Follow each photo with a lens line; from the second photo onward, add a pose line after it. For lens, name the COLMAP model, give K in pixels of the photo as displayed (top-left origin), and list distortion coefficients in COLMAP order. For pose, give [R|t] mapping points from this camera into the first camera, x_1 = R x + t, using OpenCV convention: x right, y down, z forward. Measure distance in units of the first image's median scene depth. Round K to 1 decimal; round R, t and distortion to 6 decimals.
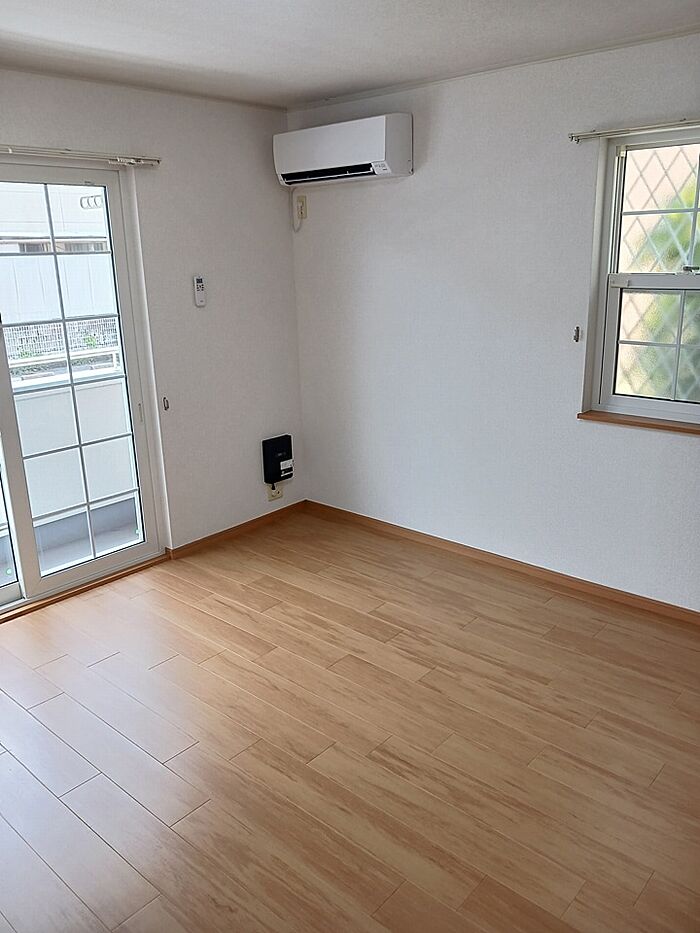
lens RADIAL K [[737.9, 0, 354.1], [0, 737.9, 463.5], [0, 0, 1]] dist [0.012794, -0.001155]
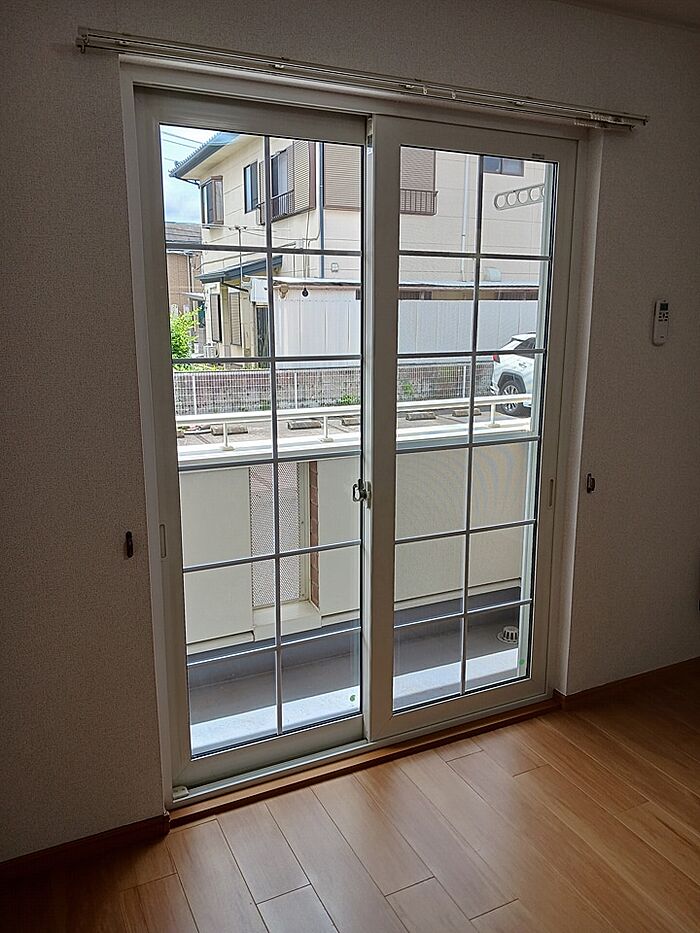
lens RADIAL K [[737.9, 0, 352.3], [0, 737.9, 469.1], [0, 0, 1]] dist [0.012794, -0.001155]
pose [[0.922202, 0.109746, -0.370810, -0.232216], [-0.134791, 0.989974, -0.042227, -0.040617], [0.362458, 0.088924, 0.927748, 0.330938]]
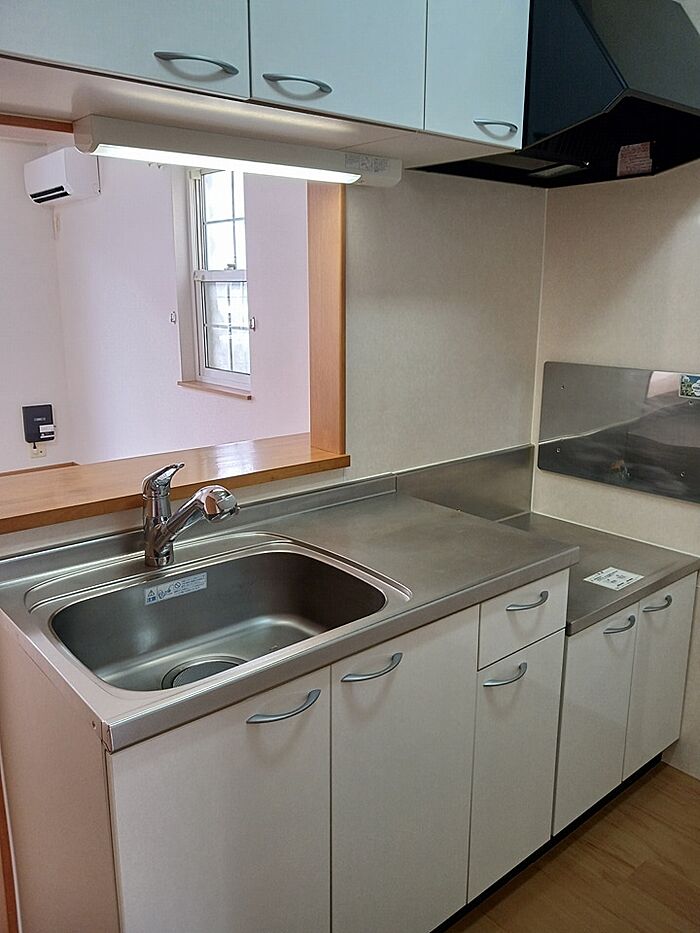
lens RADIAL K [[737.9, 0, 349.7], [0, 737.9, 462.3], [0, 0, 1]] dist [0.012794, -0.001155]
pose [[0.988133, 0.063509, -0.139857, 0.788710], [-0.071465, 0.996055, -0.052612, 0.116470], [0.135963, 0.061982, 0.988773, -0.195498]]
